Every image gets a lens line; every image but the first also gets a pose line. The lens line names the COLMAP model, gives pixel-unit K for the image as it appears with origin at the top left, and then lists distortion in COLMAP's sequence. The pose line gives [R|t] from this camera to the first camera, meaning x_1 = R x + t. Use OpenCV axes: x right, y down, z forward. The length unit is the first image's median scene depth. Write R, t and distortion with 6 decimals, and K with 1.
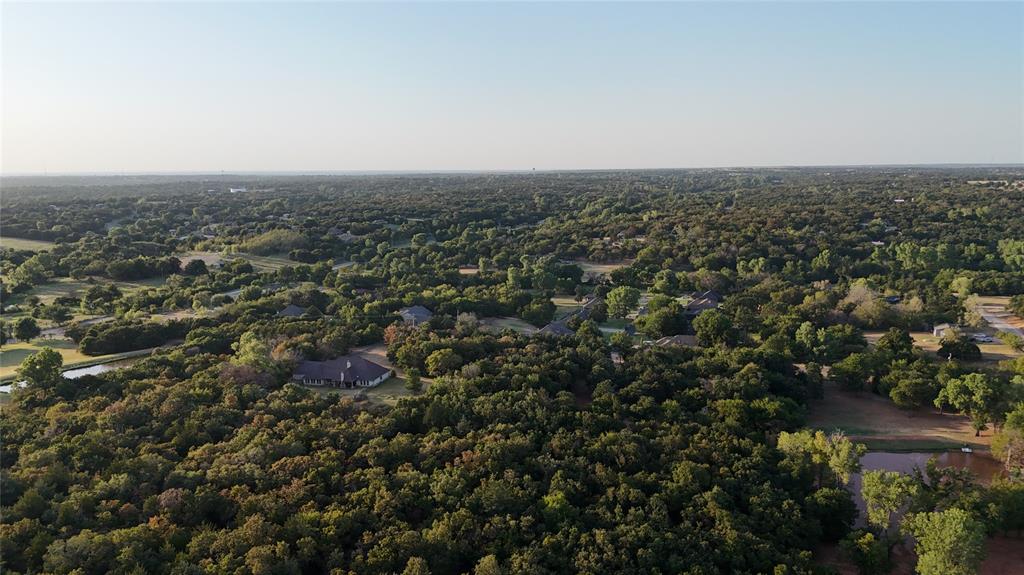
lens RADIAL K [[746.1, 0, 513.9], [0, 746.1, 287.2], [0, 0, 1]] dist [0.071389, -0.065528]
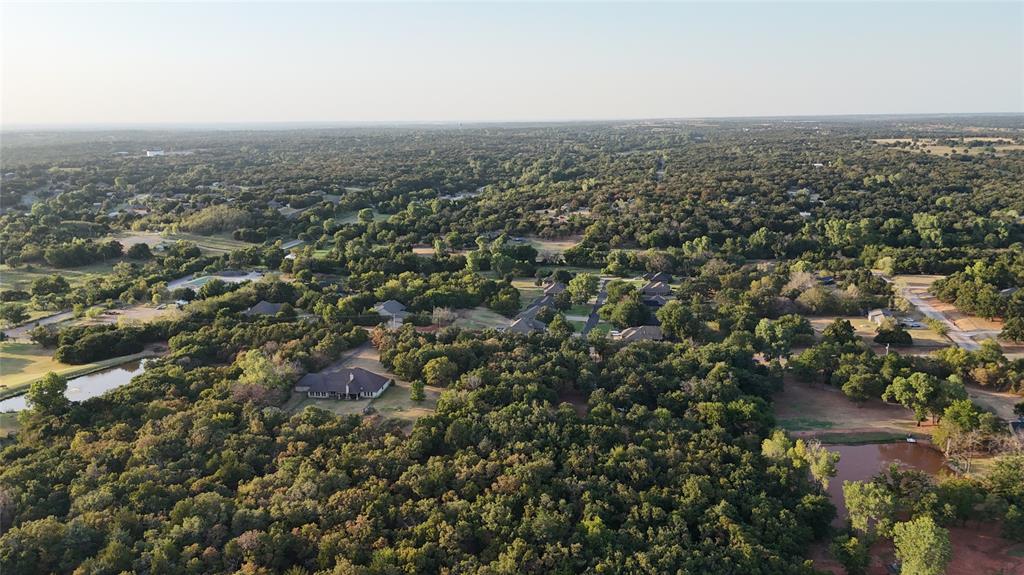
lens RADIAL K [[746.1, 0, 512.8], [0, 746.1, 288.3], [0, 0, 1]] dist [0.071389, -0.065528]
pose [[0.994939, -0.024613, 0.097424, -0.081910], [0.018310, 0.997712, 0.065074, -0.073551], [-0.098803, -0.062960, 0.993113, -0.051792]]
